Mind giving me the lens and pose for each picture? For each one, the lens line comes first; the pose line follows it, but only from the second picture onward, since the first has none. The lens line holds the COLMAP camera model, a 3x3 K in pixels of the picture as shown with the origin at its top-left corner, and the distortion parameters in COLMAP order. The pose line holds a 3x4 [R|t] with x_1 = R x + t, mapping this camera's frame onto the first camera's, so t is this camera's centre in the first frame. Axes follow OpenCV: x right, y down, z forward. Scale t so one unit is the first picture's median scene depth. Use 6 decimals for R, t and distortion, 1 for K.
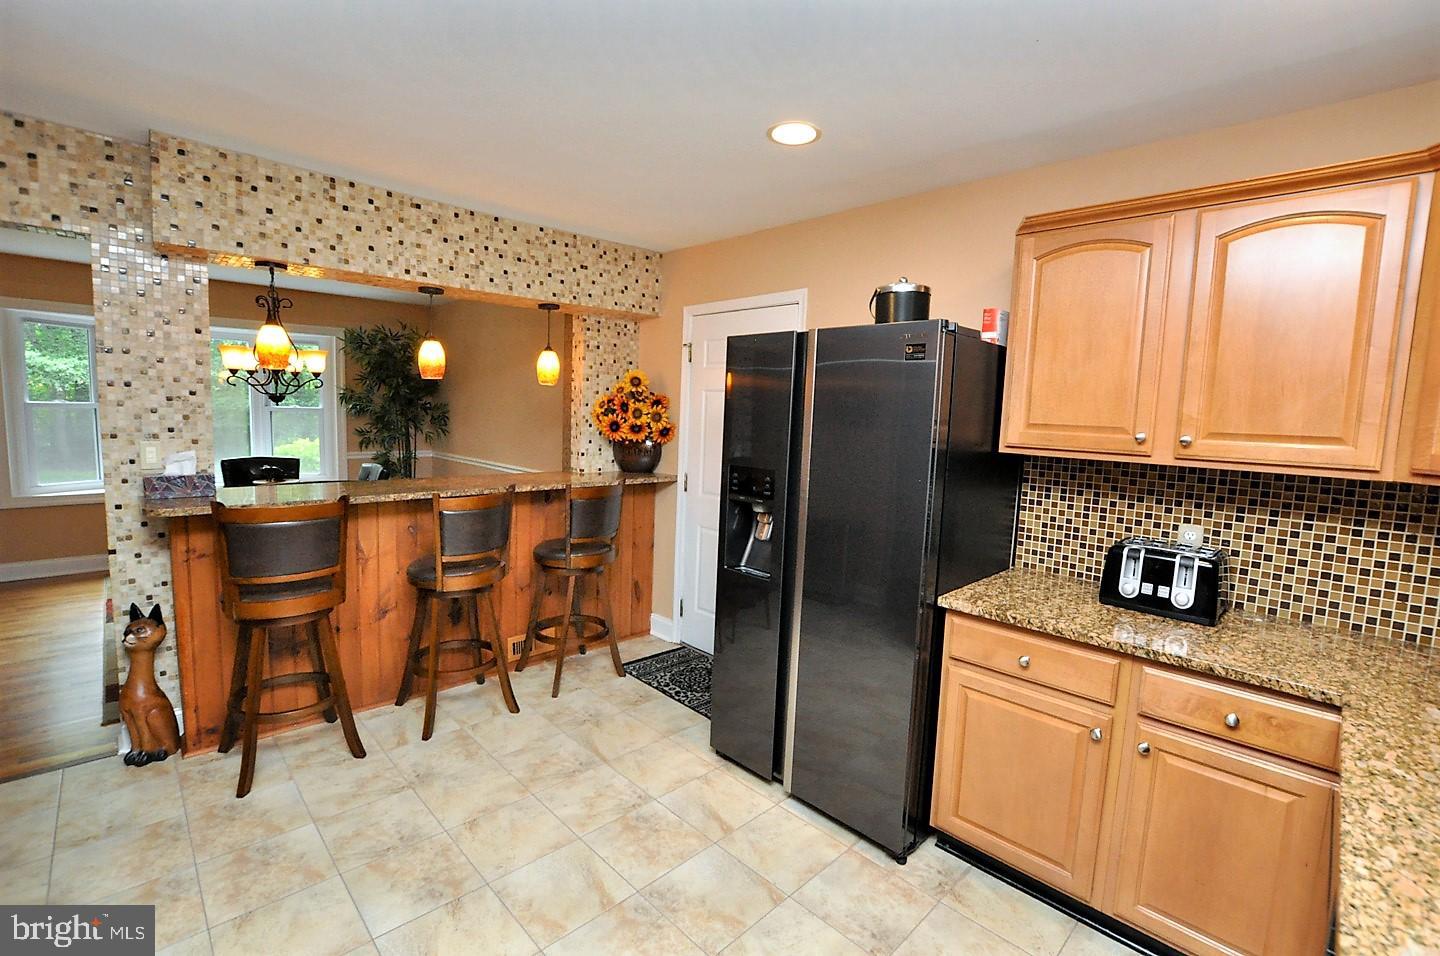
lens RADIAL K [[628.9, 0, 724.4], [0, 628.9, 477.2], [0, 0, 1]] dist [-0.039520, 0.008852]
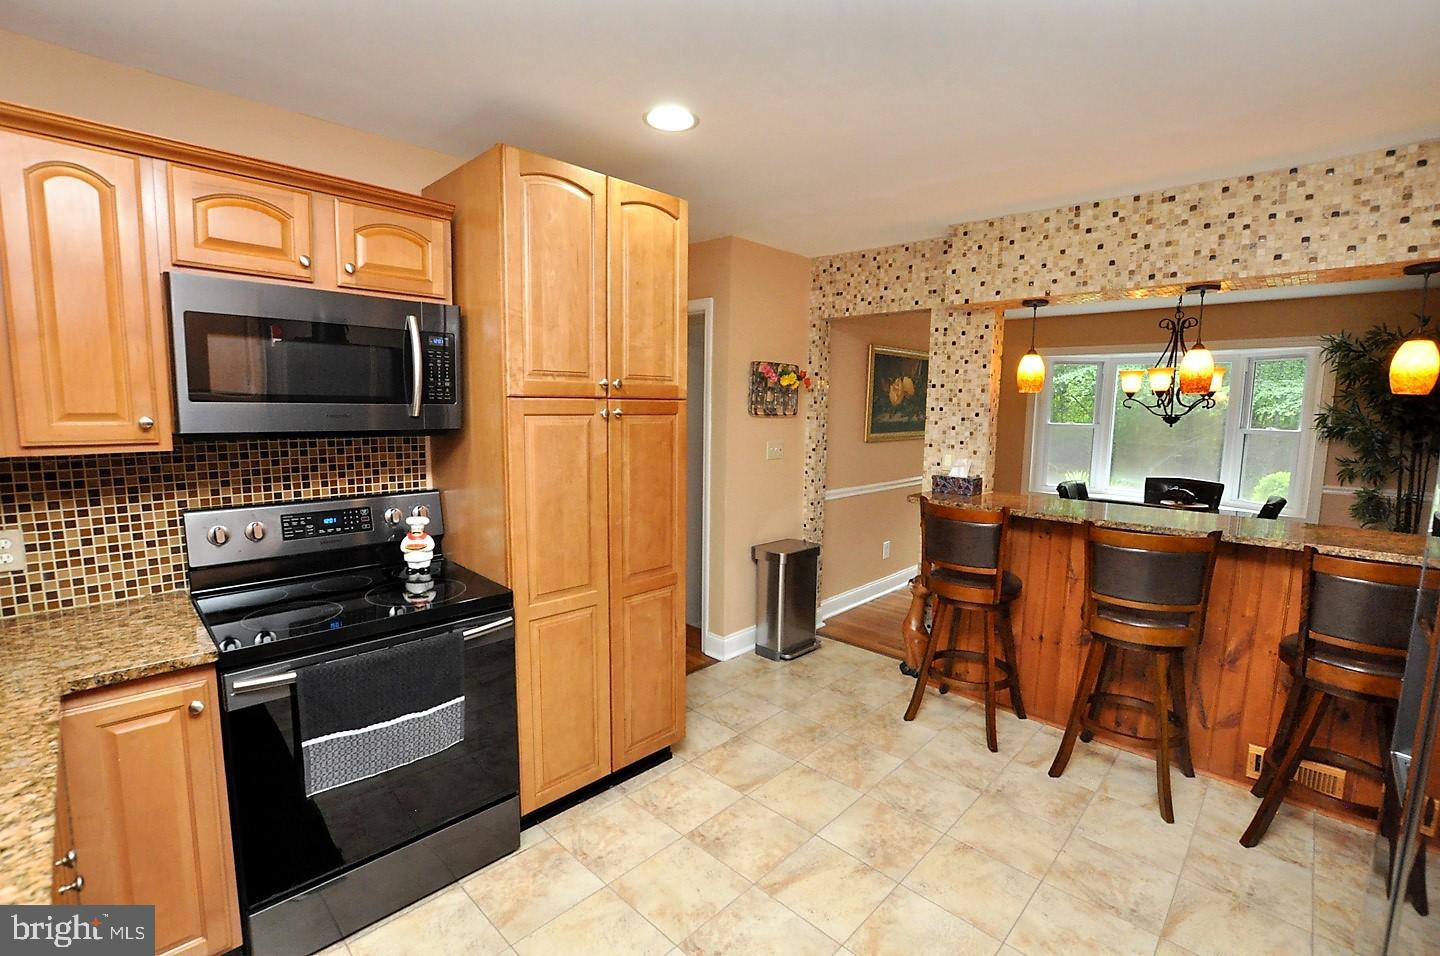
lens RADIAL K [[628.9, 0, 724.4], [0, 628.9, 477.2], [0, 0, 1]] dist [-0.039520, 0.008852]
pose [[0.032695, 0.078505, -0.996377, 0.429527], [-0.117225, 0.990331, 0.074182, -0.042614], [0.992567, 0.114375, 0.041582, 0.431234]]
